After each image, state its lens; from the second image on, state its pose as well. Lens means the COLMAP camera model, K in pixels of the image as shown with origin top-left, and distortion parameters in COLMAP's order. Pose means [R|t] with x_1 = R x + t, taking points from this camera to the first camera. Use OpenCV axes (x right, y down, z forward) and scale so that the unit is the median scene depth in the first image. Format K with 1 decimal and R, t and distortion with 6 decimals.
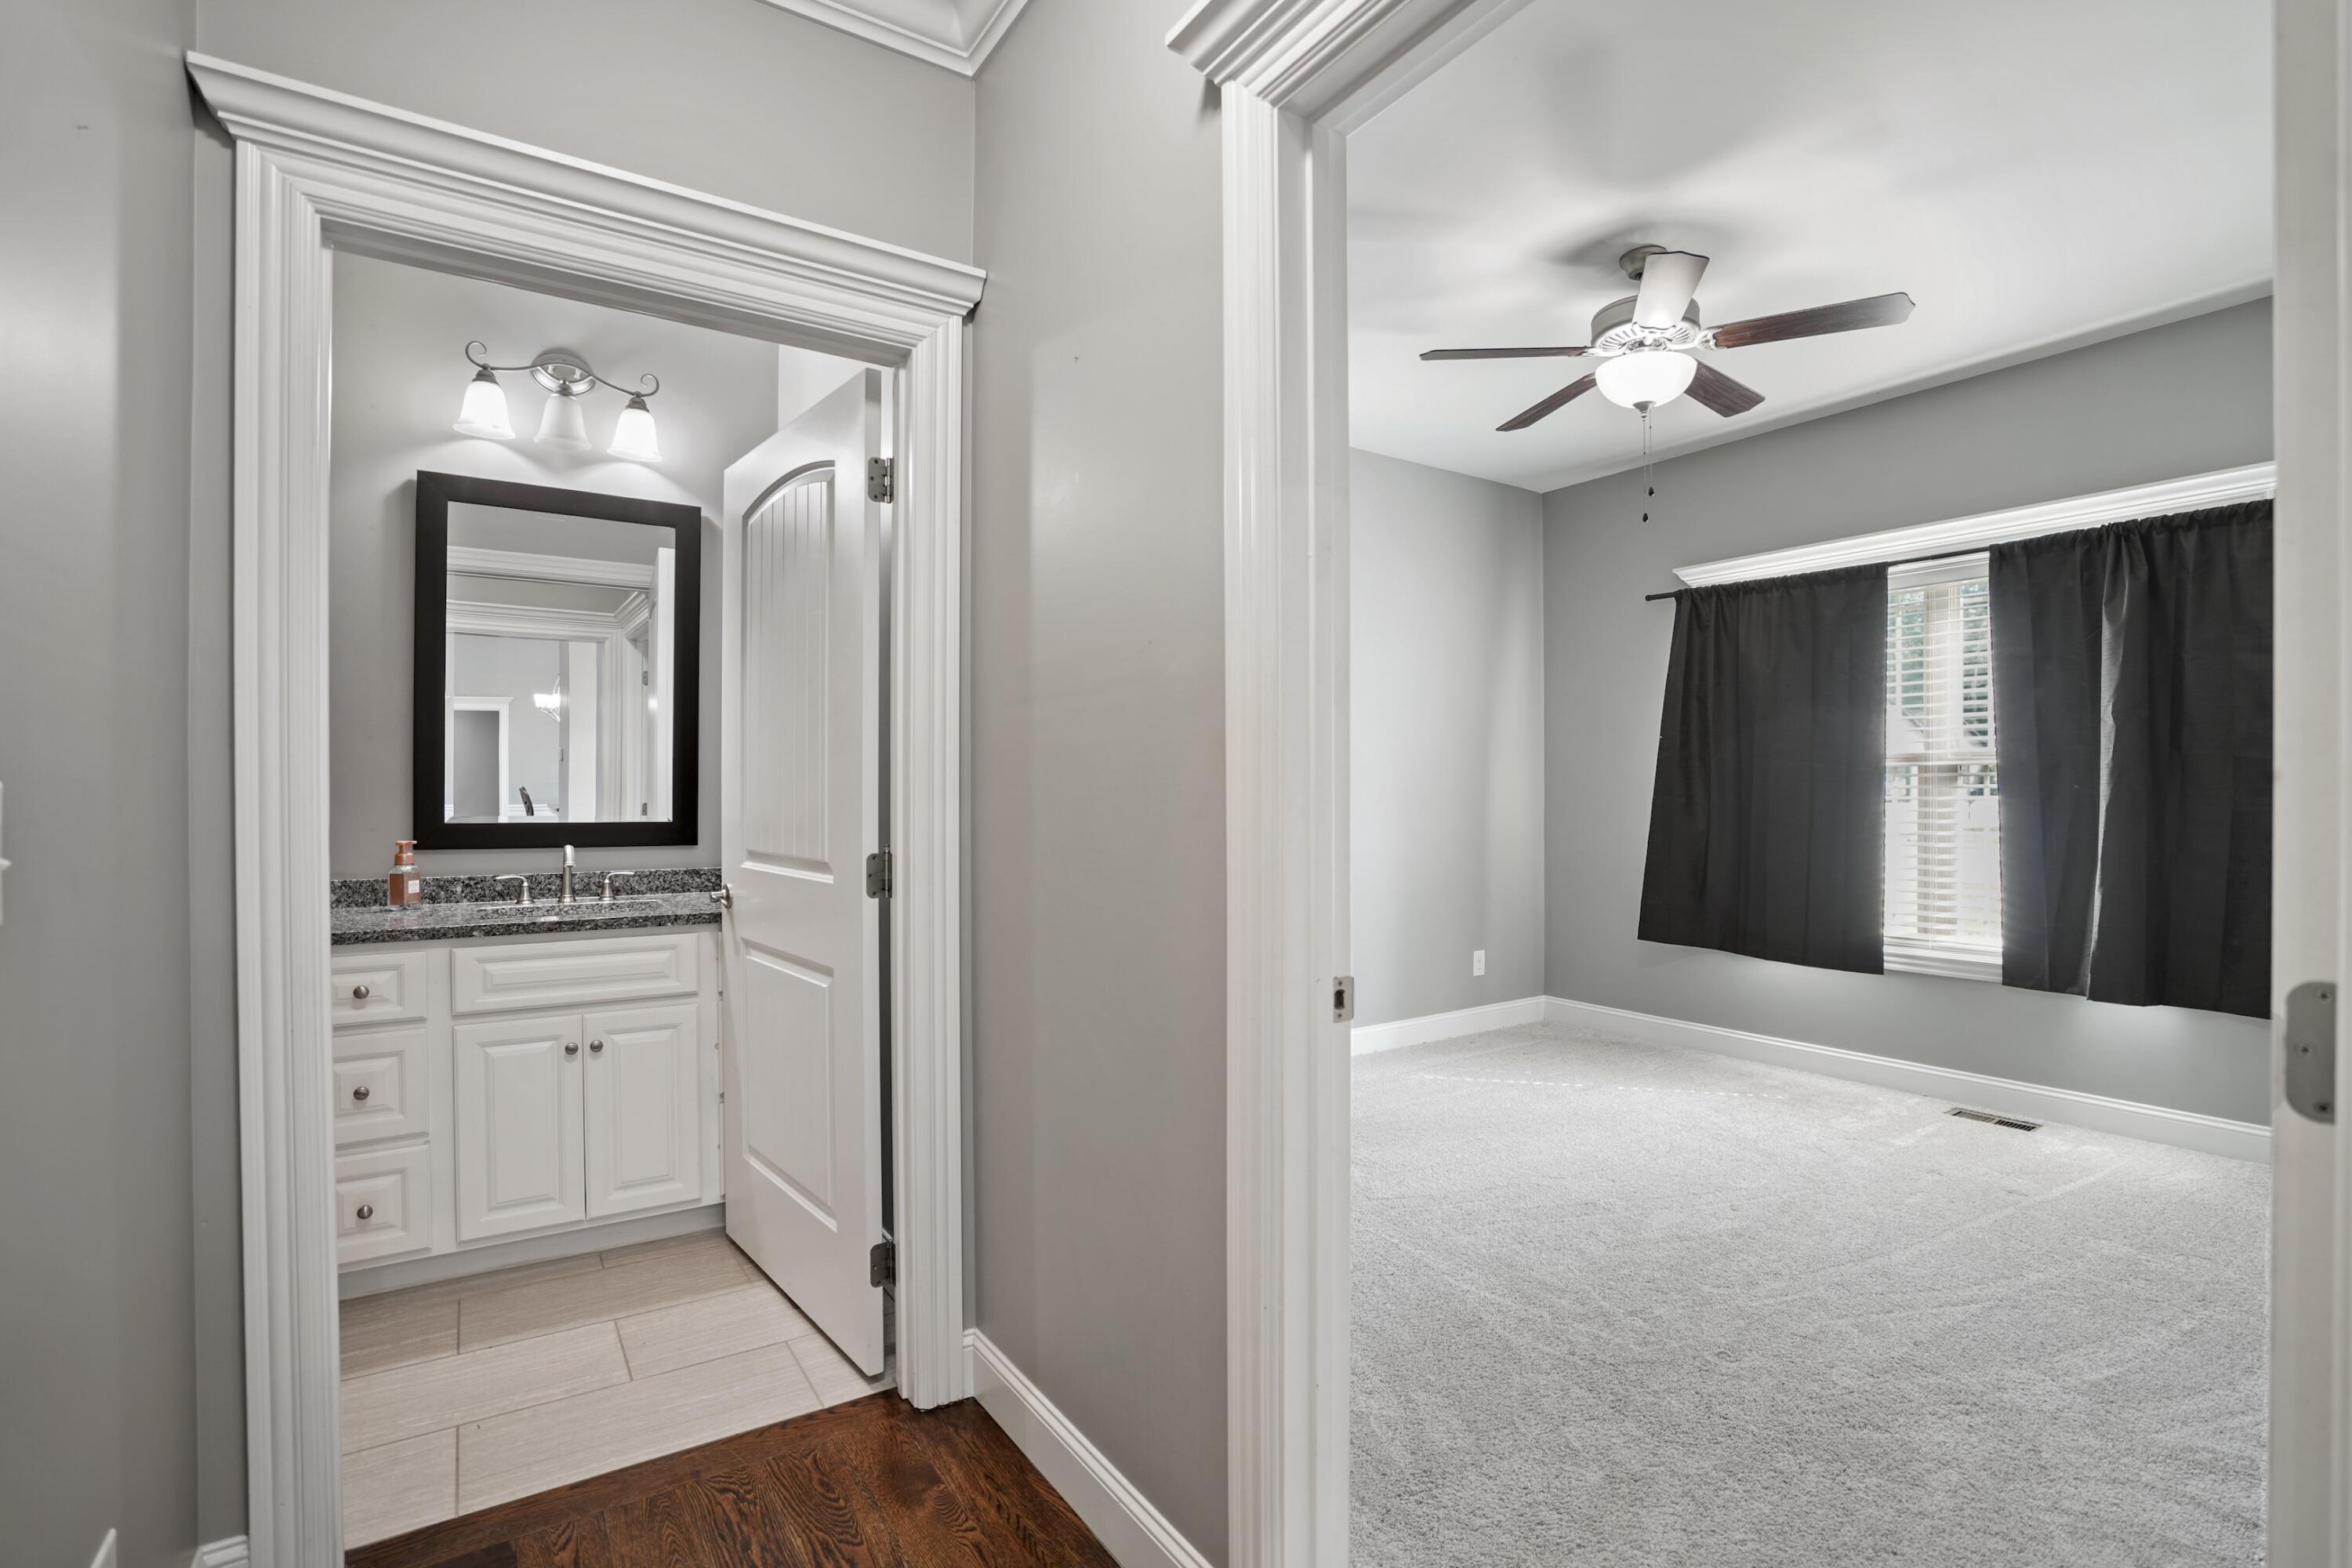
lens RADIAL K [[1120.1, 0, 1186.9], [0, 1120.1, 810.6], [0, 0, 1]] dist [-0.035460, 0.016908]
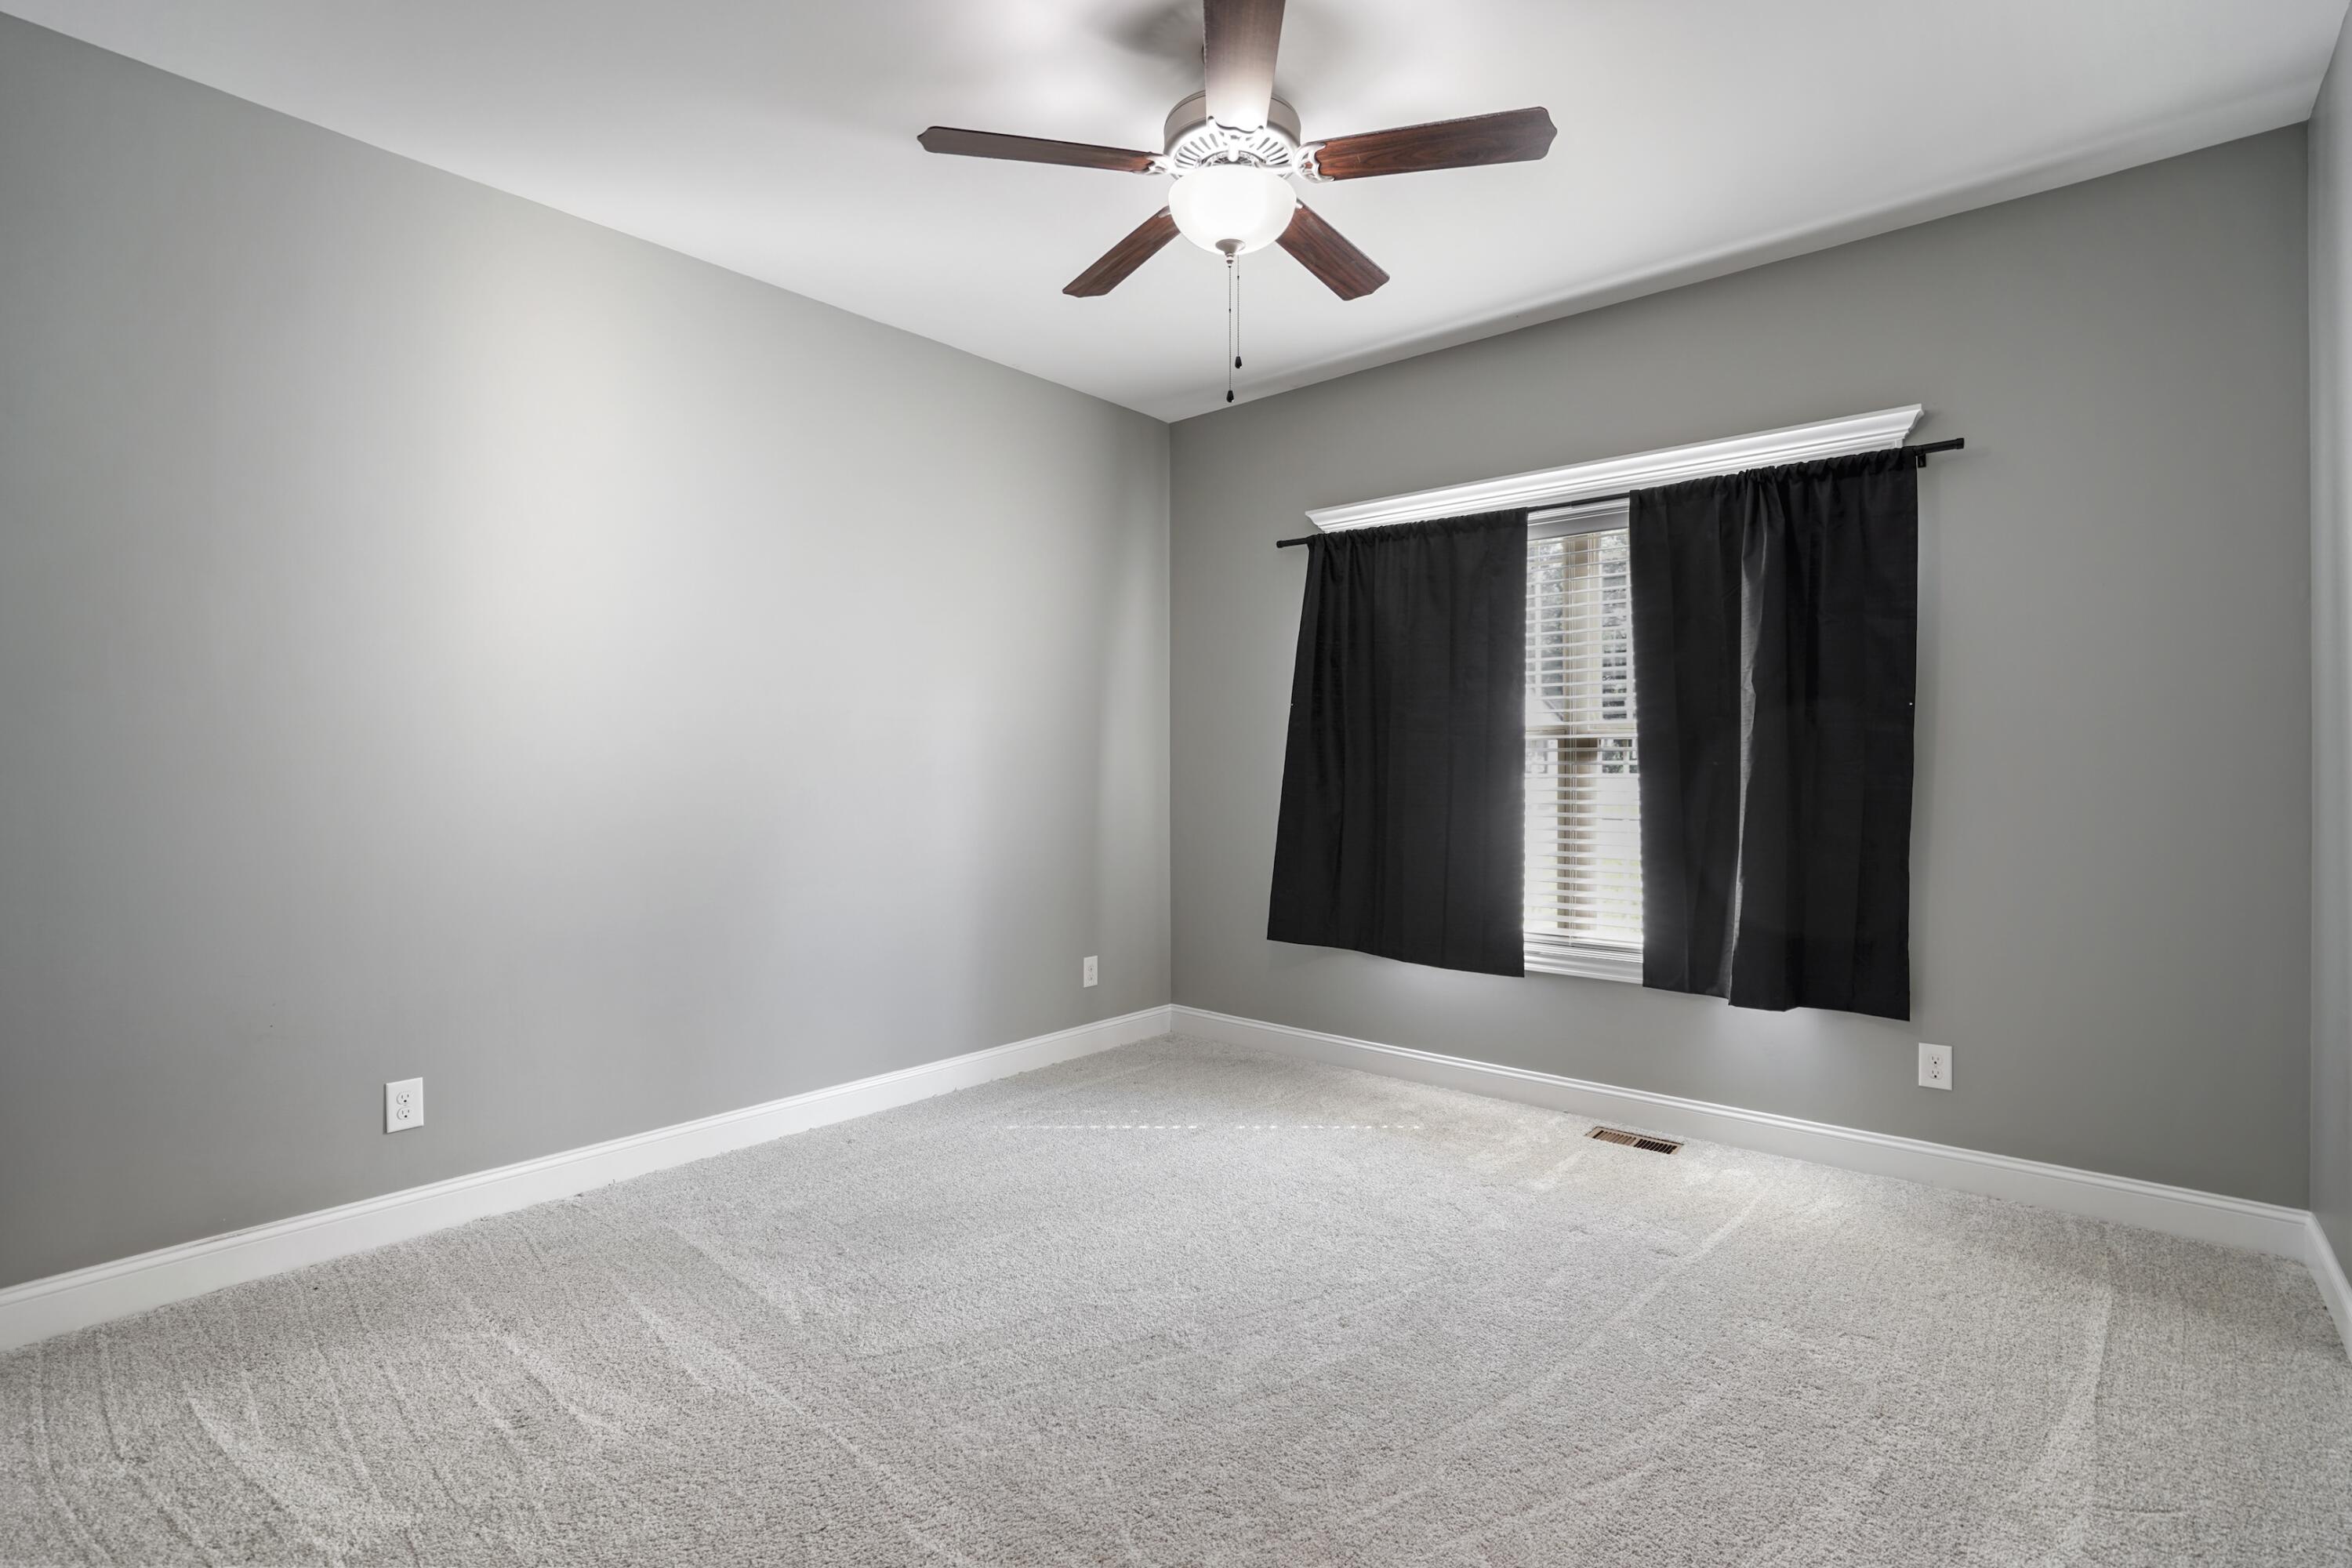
lens RADIAL K [[1112.4, 0, 1176.0], [0, 1112.4, 784.0], [0, 0, 1]] dist [-0.048690, 0.018041]
pose [[0.967590, -0.000773, 0.252525, 0.155392], [0.001206, 0.999998, -0.001558, -0.004010], [-0.252524, 0.001812, 0.967589, 0.243095]]
